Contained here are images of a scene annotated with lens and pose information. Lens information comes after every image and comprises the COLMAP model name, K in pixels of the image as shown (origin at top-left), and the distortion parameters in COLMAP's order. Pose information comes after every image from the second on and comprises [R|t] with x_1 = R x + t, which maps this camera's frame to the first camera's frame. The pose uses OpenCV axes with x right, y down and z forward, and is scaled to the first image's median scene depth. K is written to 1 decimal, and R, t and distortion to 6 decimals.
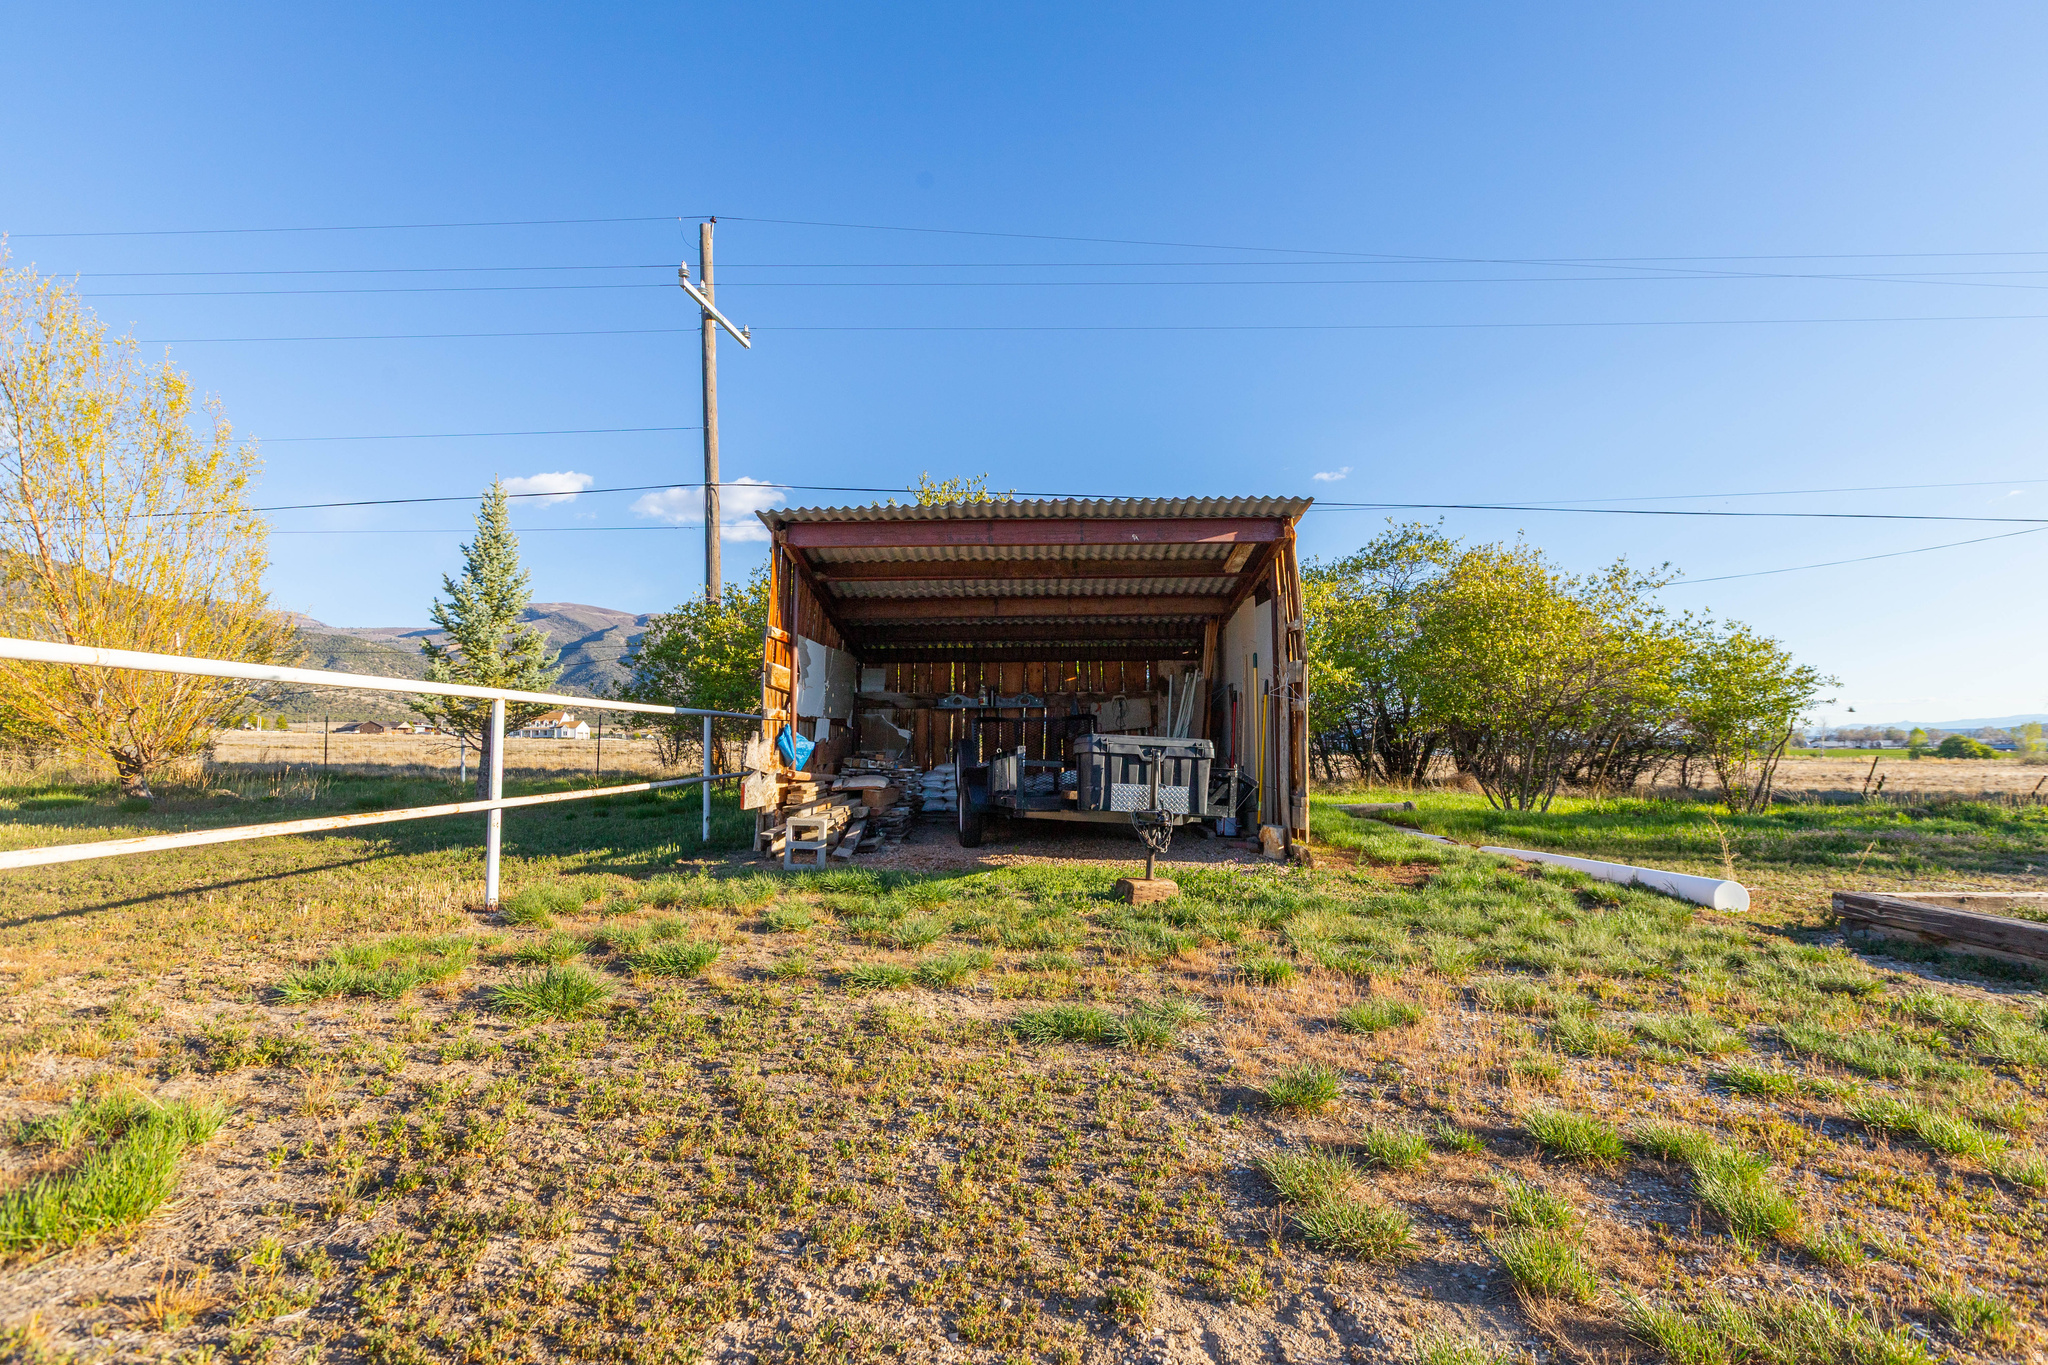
lens RADIAL K [[925.0, 0, 1033.8], [0, 925.0, 685.6], [0, 0, 1]] dist [0.001593, -0.000997]
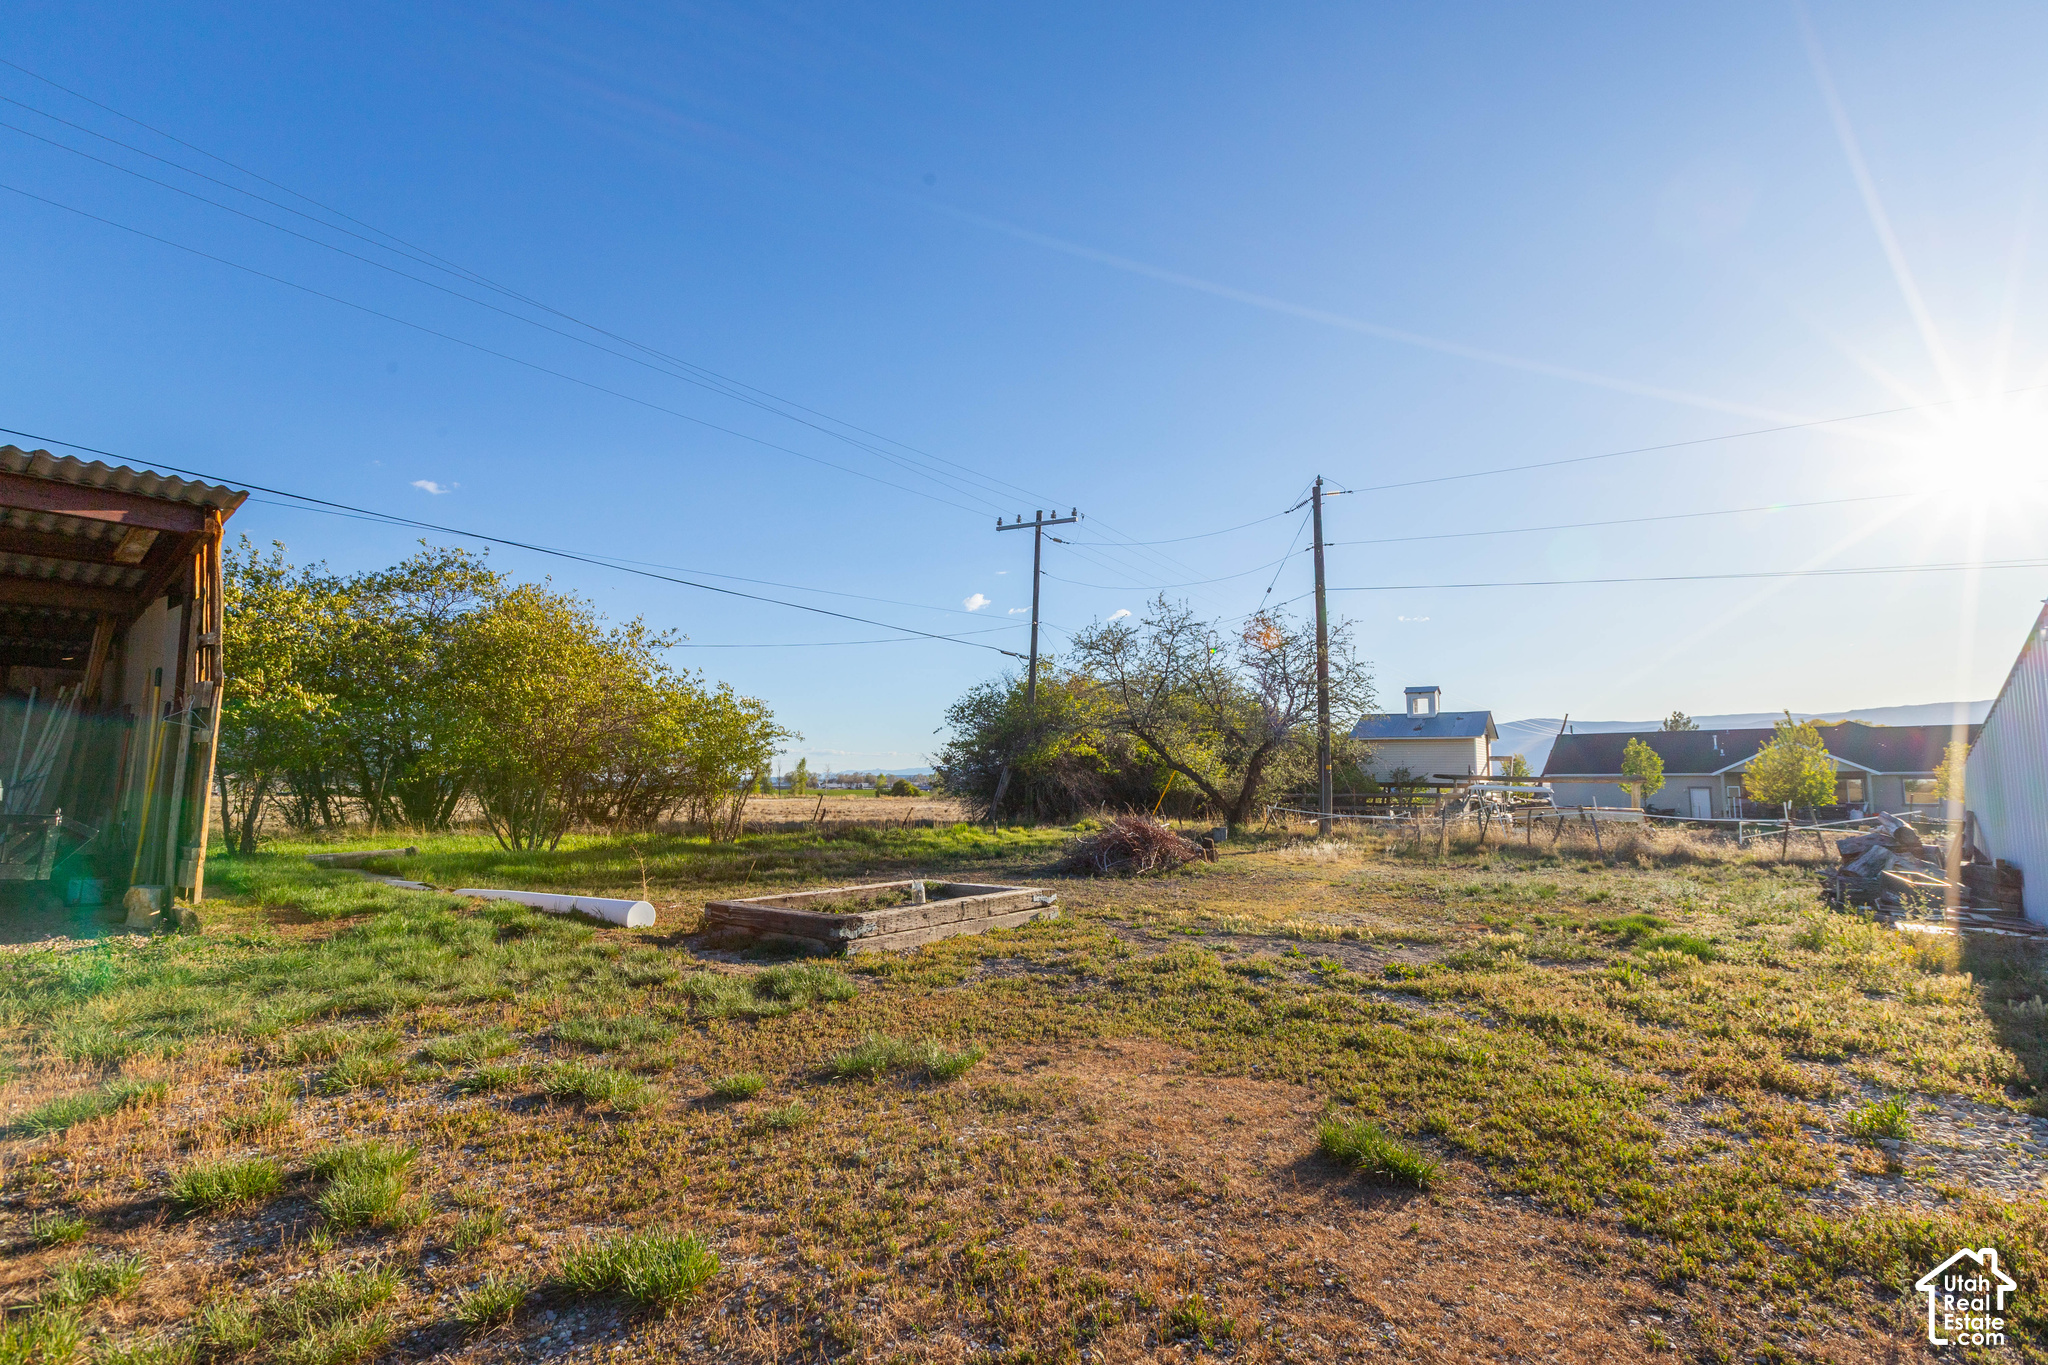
lens RADIAL K [[925.0, 0, 1030.7], [0, 925.0, 685.0], [0, 0, 1]] dist [0.001593, -0.000997]
pose [[0.625307, 0.086468, 0.775573, 0.079118], [-0.051533, 0.996248, -0.069522, -0.003122], [-0.778675, 0.003505, 0.627417, -0.068975]]
